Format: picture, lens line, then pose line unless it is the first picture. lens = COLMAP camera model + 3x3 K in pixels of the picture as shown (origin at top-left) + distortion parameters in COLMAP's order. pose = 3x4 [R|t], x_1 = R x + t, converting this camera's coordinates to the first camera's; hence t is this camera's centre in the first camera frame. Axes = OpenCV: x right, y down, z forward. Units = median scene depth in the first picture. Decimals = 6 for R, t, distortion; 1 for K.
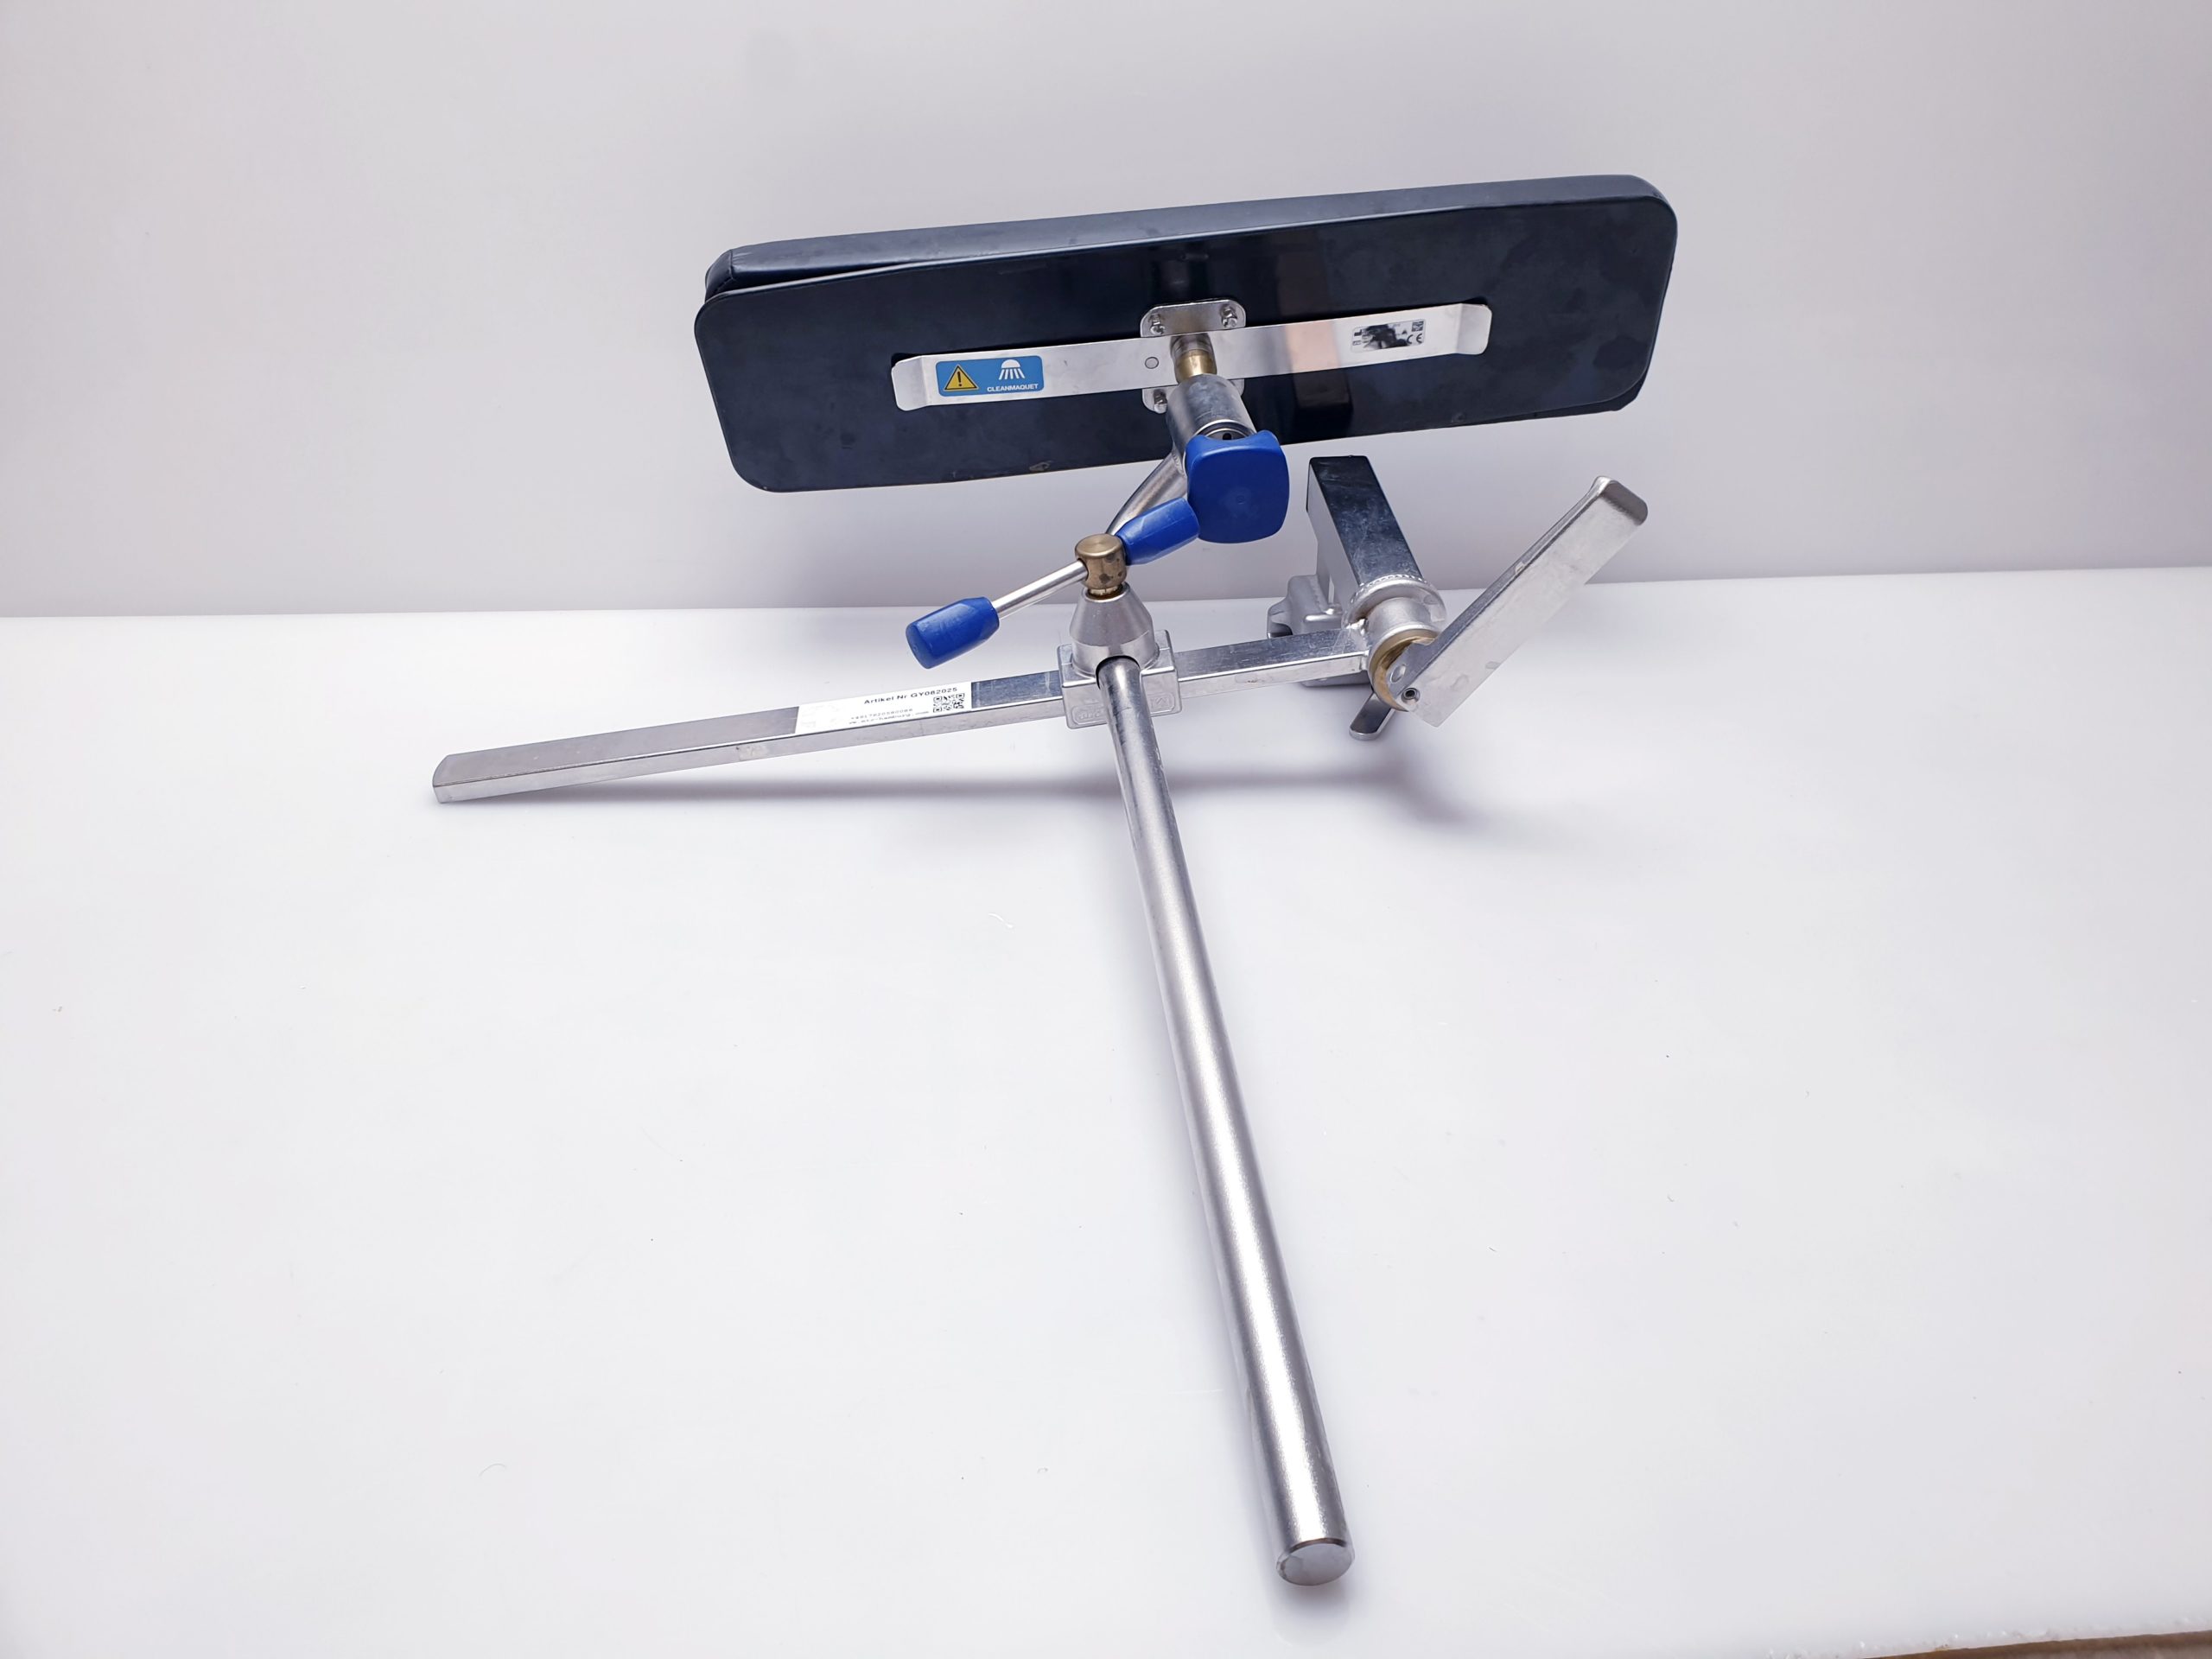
lens RADIAL K [[1641.8, 0, 1116.3], [0, 1641.8, 820.5], [0, 0, 1]] dist [0.057328, -0.055729]
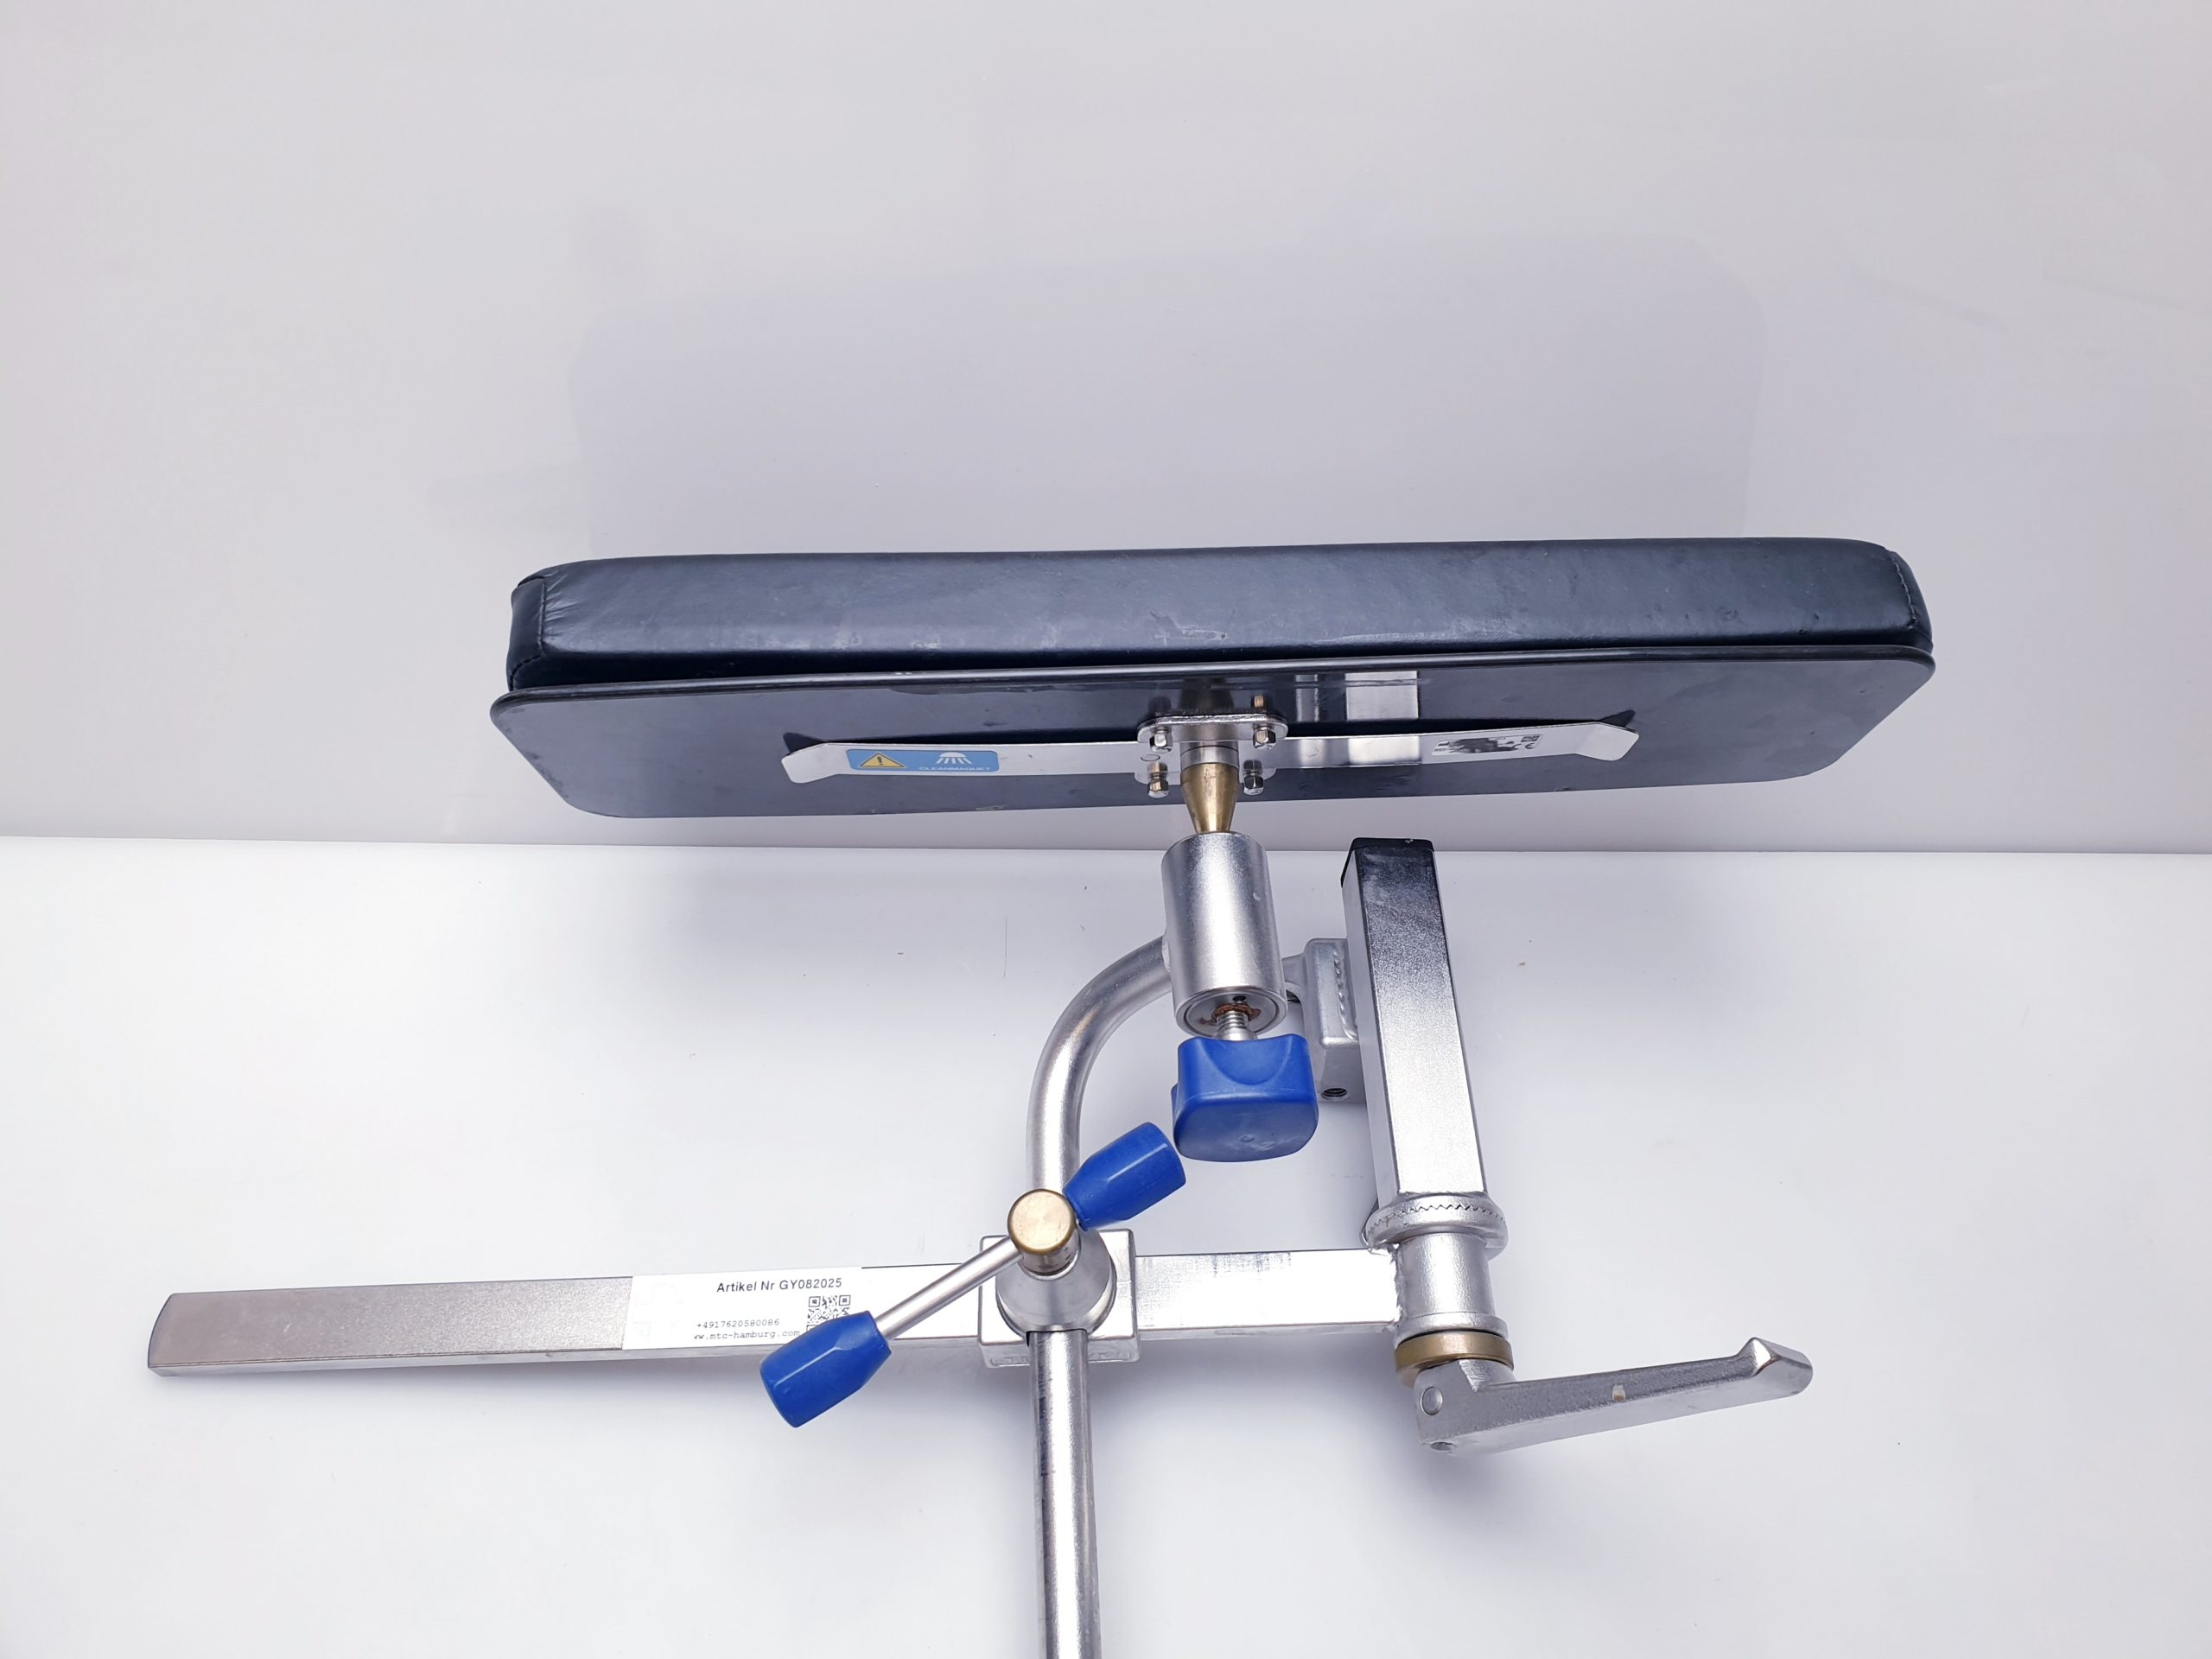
lens RADIAL K [[1641.8, 0, 1117.4], [0, 1641.8, 842.2], [0, 0, 1]] dist [0.057328, -0.055729]
pose [[0.996205, 0.083162, 0.025698, -0.008358], [-0.086986, 0.940558, 0.328306, -0.476039], [0.003132, -0.329295, 0.944222, 0.320574]]
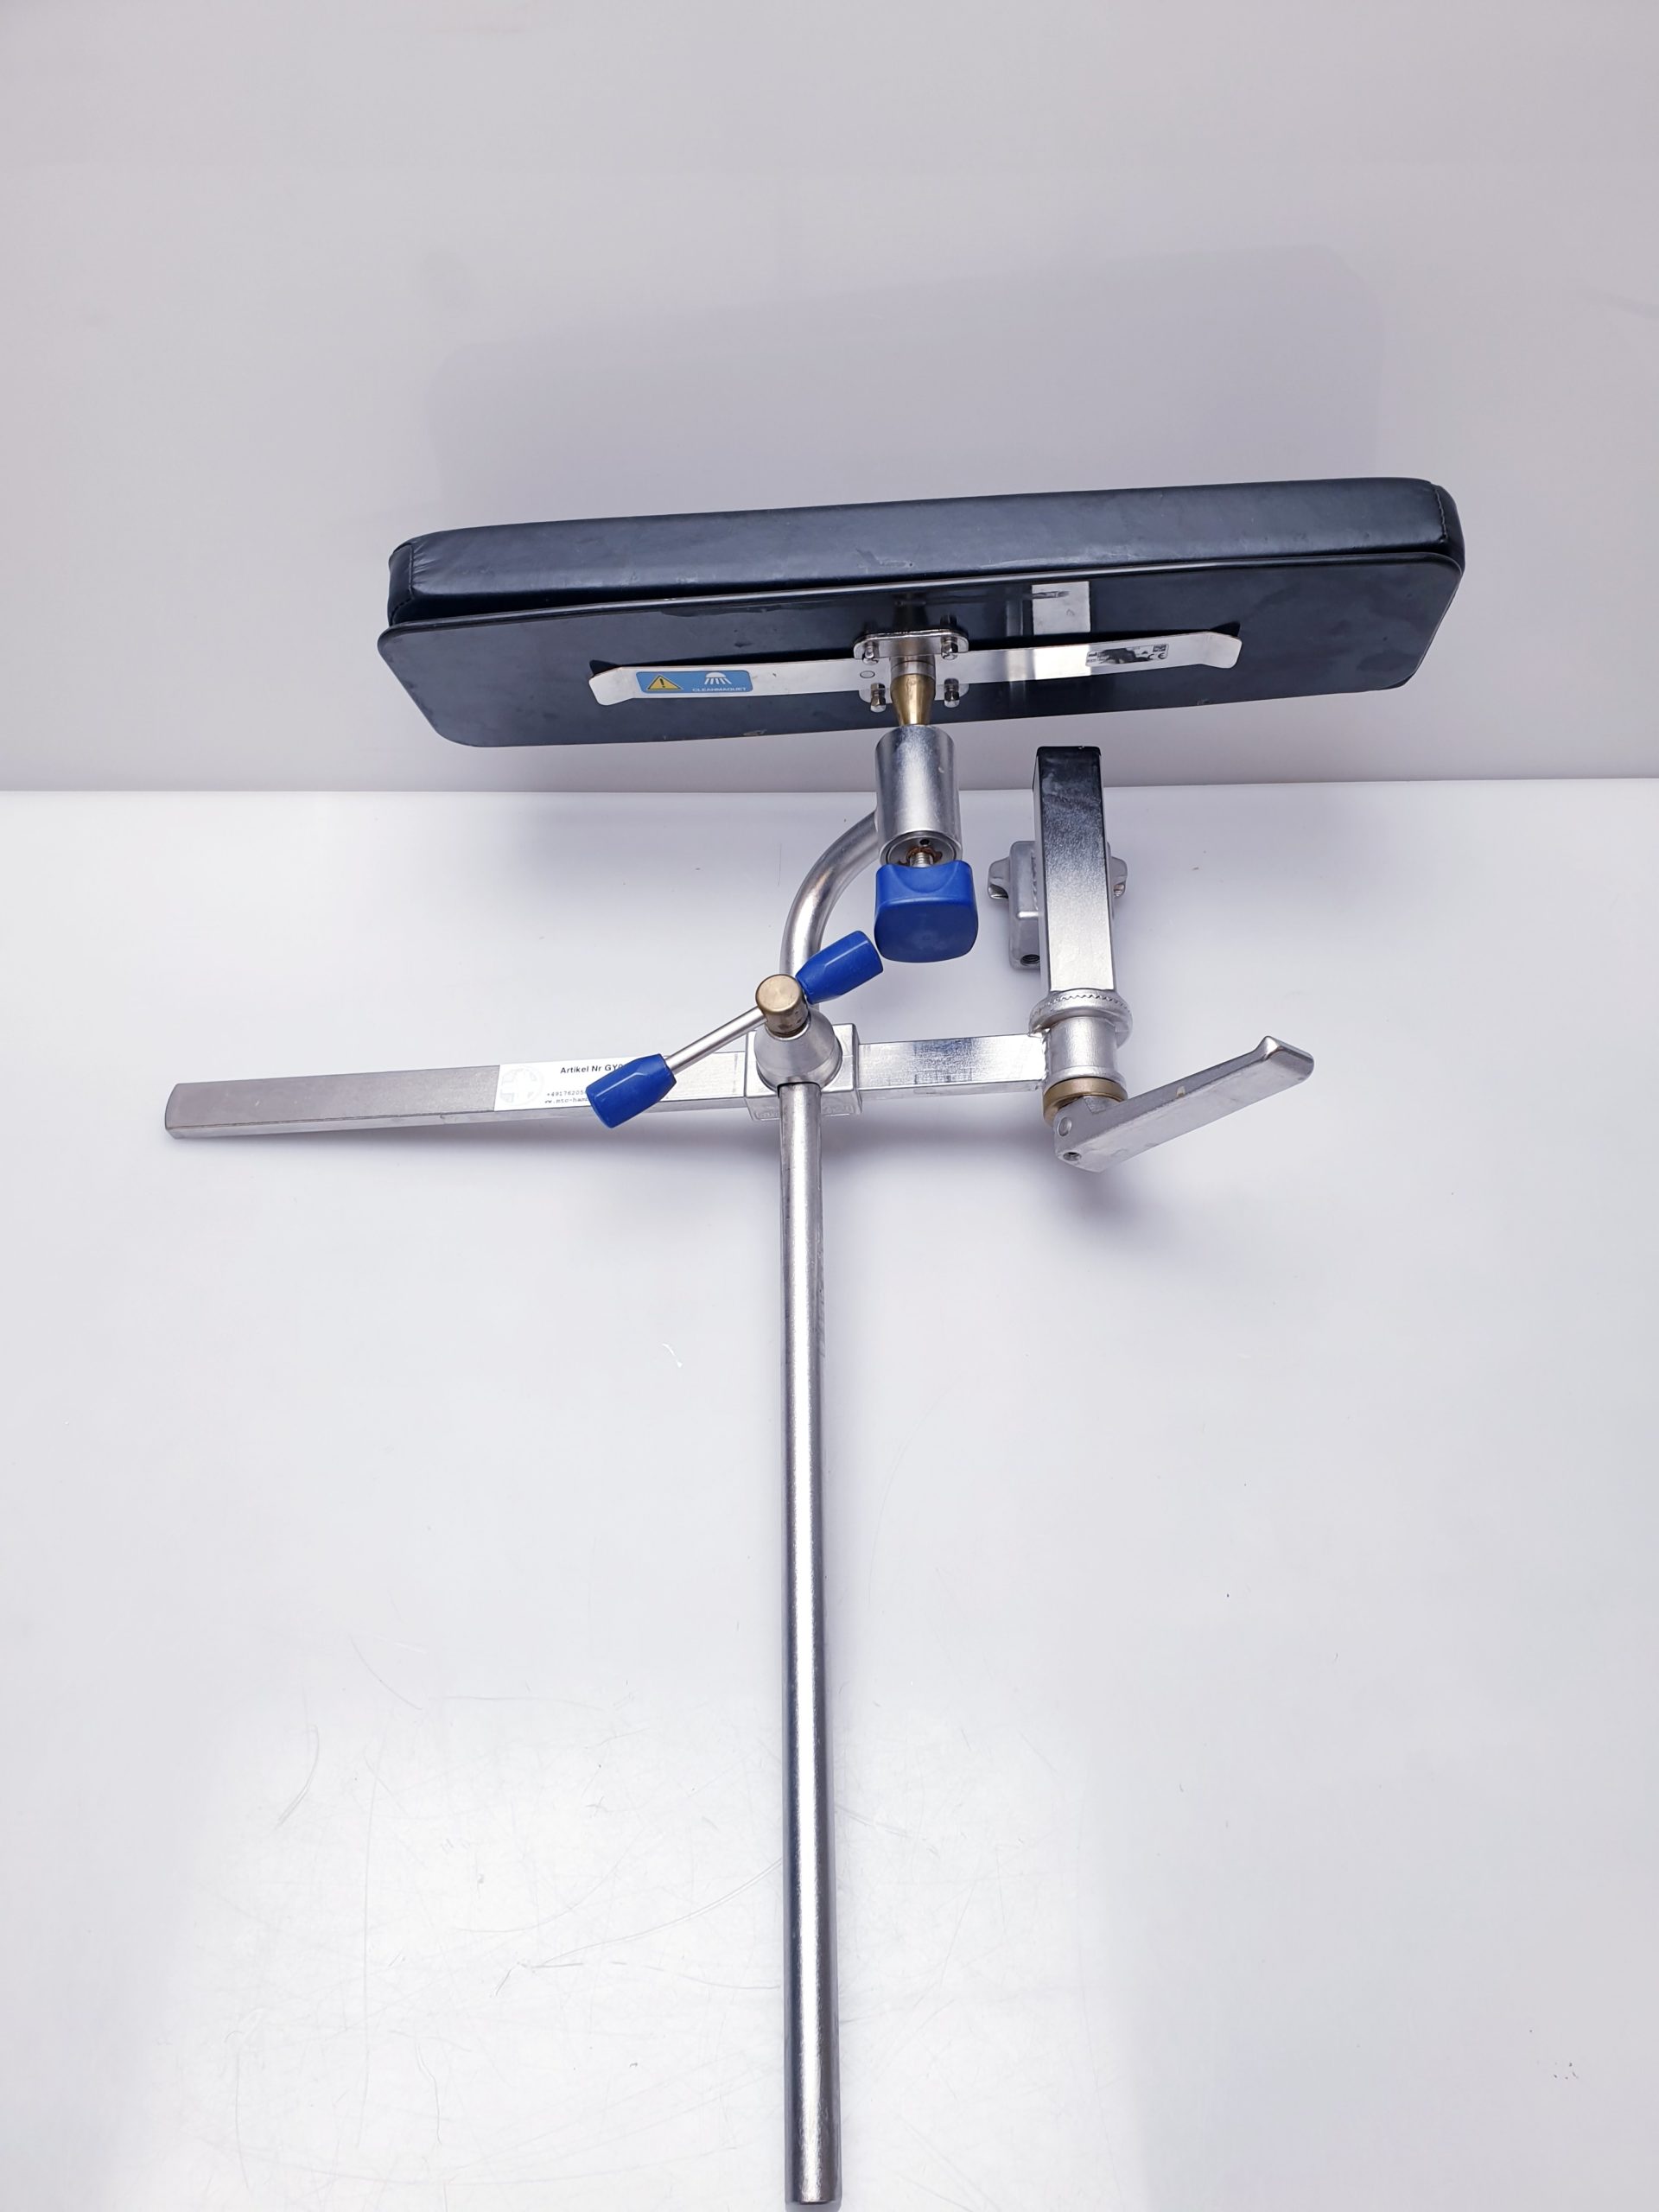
lens RADIAL K [[1641.8, 0, 850.3], [0, 1641.8, 1102.7], [0, 0, 1]] dist [0.057328, -0.055729]
pose [[0.996801, 0.066978, -0.043598, 0.068658], [-0.042536, 0.906489, 0.420081, -0.450484], [0.067658, -0.416883, 0.906439, 0.054565]]
